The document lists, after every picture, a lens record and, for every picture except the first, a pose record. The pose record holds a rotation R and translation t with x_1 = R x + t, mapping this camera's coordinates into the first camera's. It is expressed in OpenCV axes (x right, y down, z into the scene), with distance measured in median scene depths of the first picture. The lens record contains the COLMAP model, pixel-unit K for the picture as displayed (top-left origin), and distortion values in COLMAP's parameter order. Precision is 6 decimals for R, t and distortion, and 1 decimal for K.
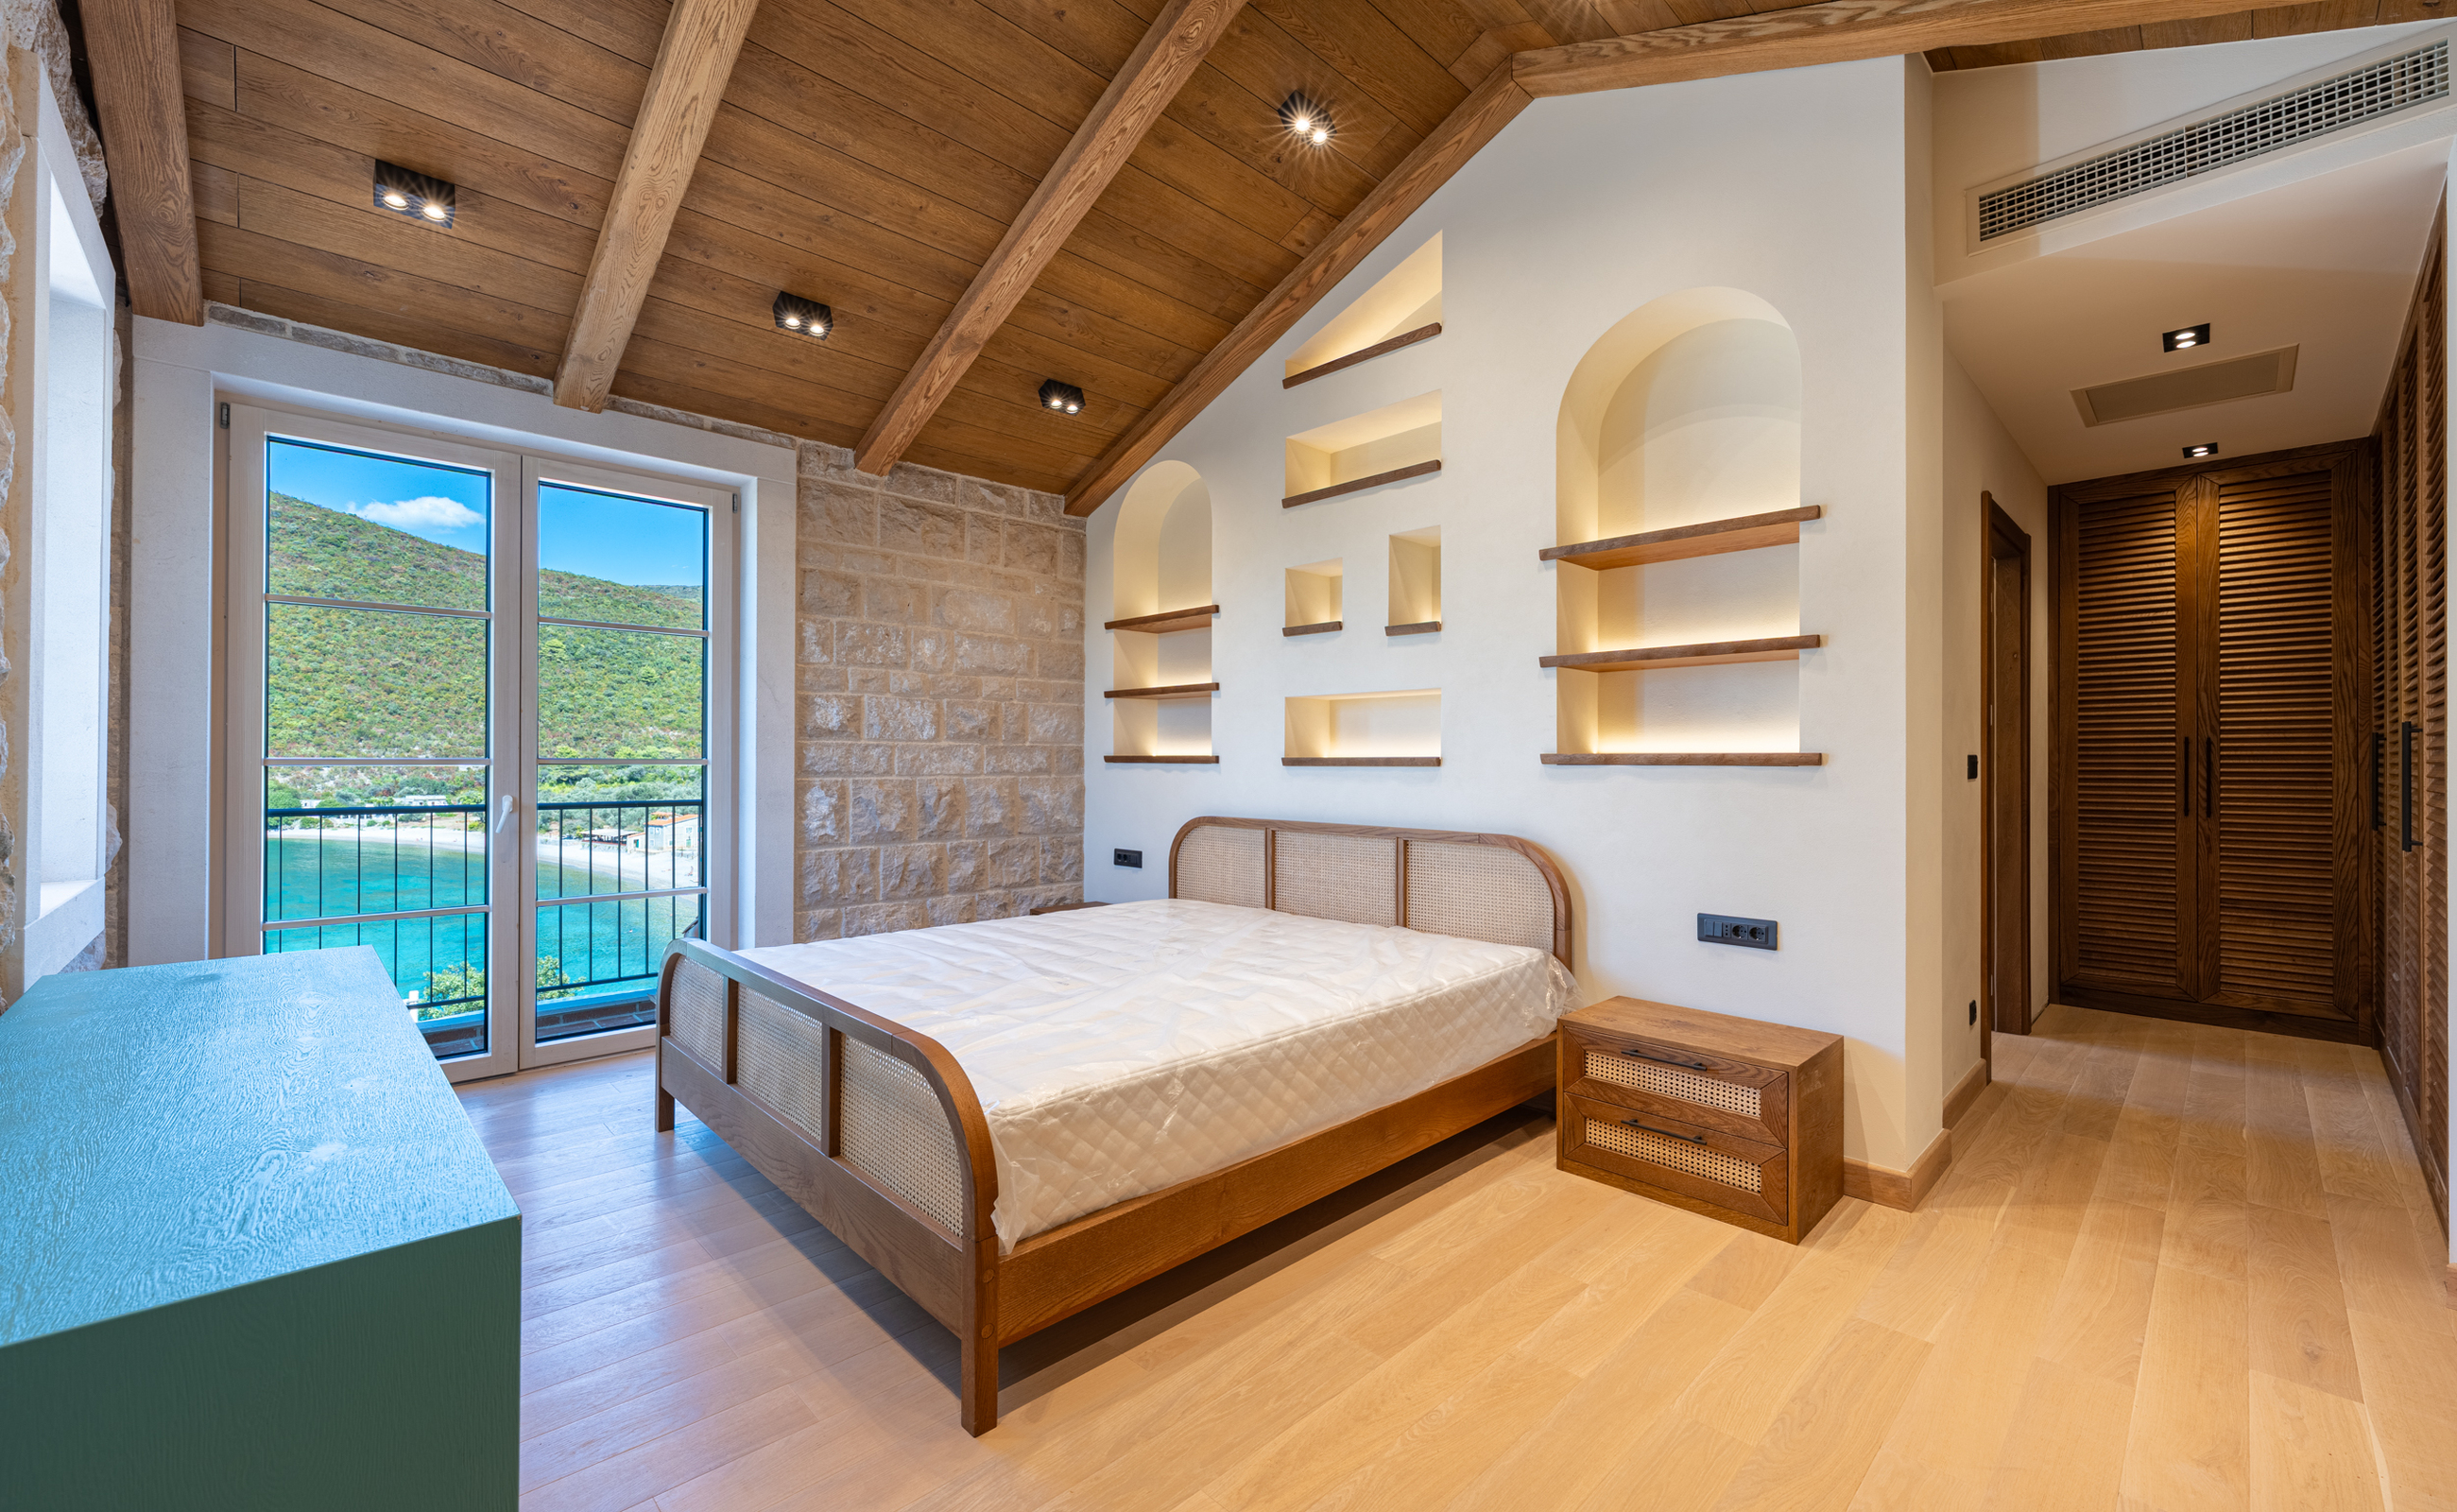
lens RADIAL K [[993.8, 0, 1238.3], [0, 993.8, 761.9], [0, 0, 1]] dist [0.002117, 0.000103]
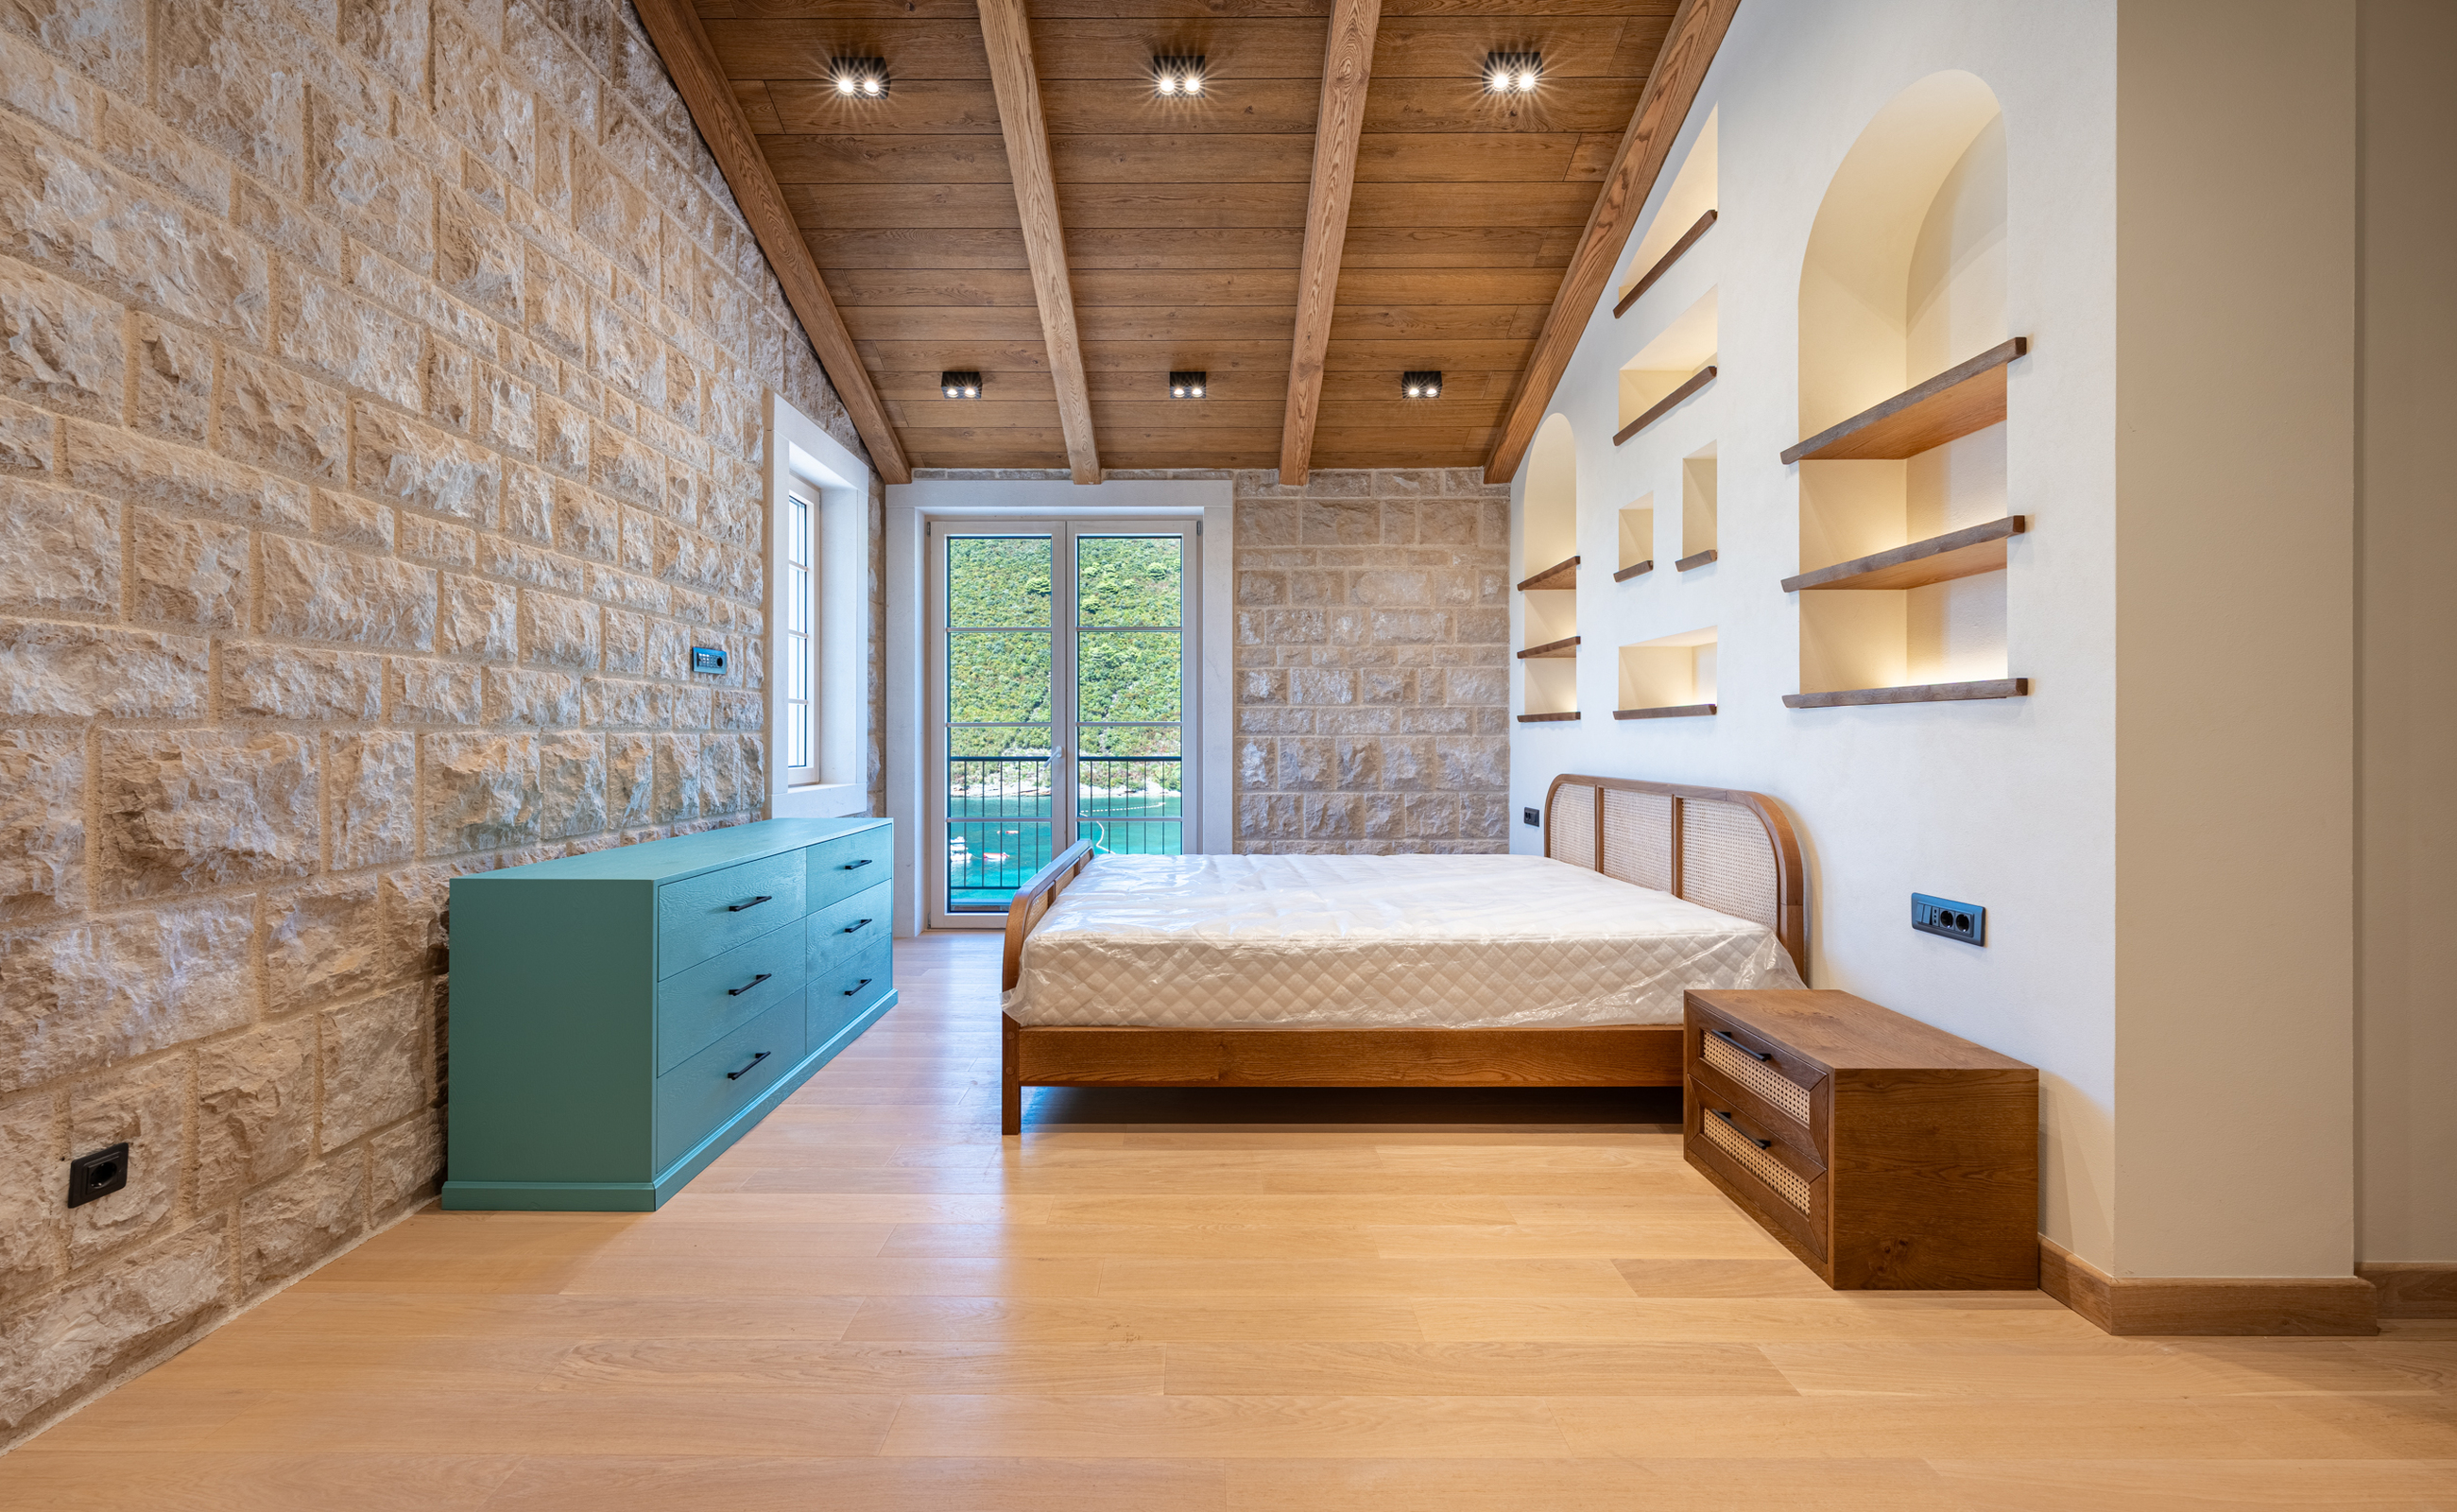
lens RADIAL K [[993.8, 0, 1155.5], [0, 993.8, 742.8], [0, 0, 1]] dist [0.002117, 0.000103]
pose [[0.708184, 0.000523, -0.706028, 0.385445], [0.003049, 0.999988, 0.003799, 0.020023], [0.706021, -0.004843, 0.708174, 0.022718]]
